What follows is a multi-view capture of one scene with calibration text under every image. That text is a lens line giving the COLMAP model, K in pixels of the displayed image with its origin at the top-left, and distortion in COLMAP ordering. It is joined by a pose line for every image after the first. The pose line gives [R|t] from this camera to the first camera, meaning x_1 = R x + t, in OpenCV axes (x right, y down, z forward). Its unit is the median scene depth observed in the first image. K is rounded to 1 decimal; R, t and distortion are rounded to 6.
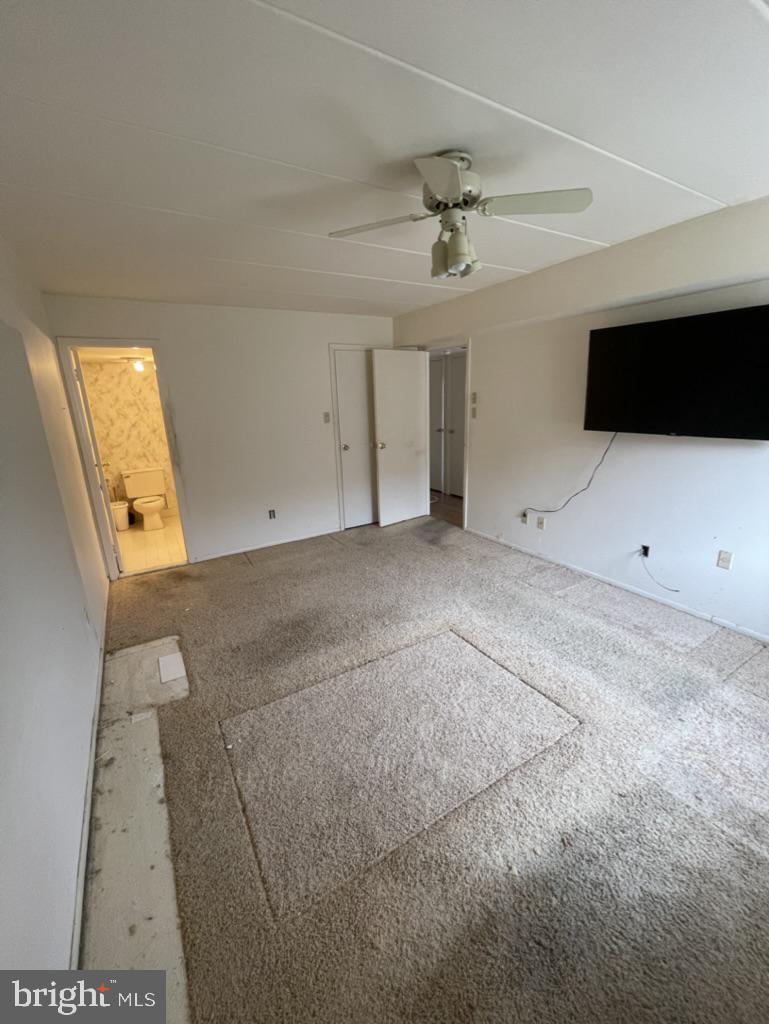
lens RADIAL K [[412.0, 0, 384.2], [0, 412.0, 508.2], [0, 0, 1]] dist [-0.002857, -0.000701]
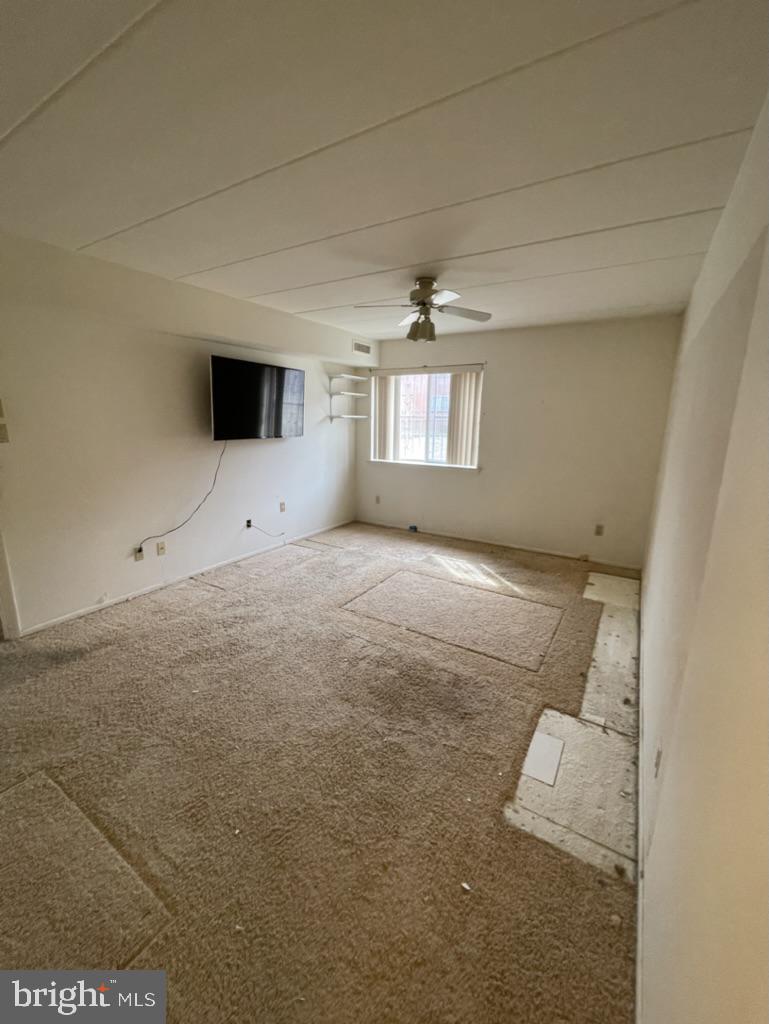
lens RADIAL K [[412.0, 0, 382.1], [0, 412.0, 511.9], [0, 0, 1]] dist [-0.002857, -0.000701]
pose [[-0.450568, -0.177040, 0.875012, -0.835630], [0.236322, 0.921522, 0.308139, -0.273837], [-0.860895, 0.345622, -0.373370, 1.203422]]
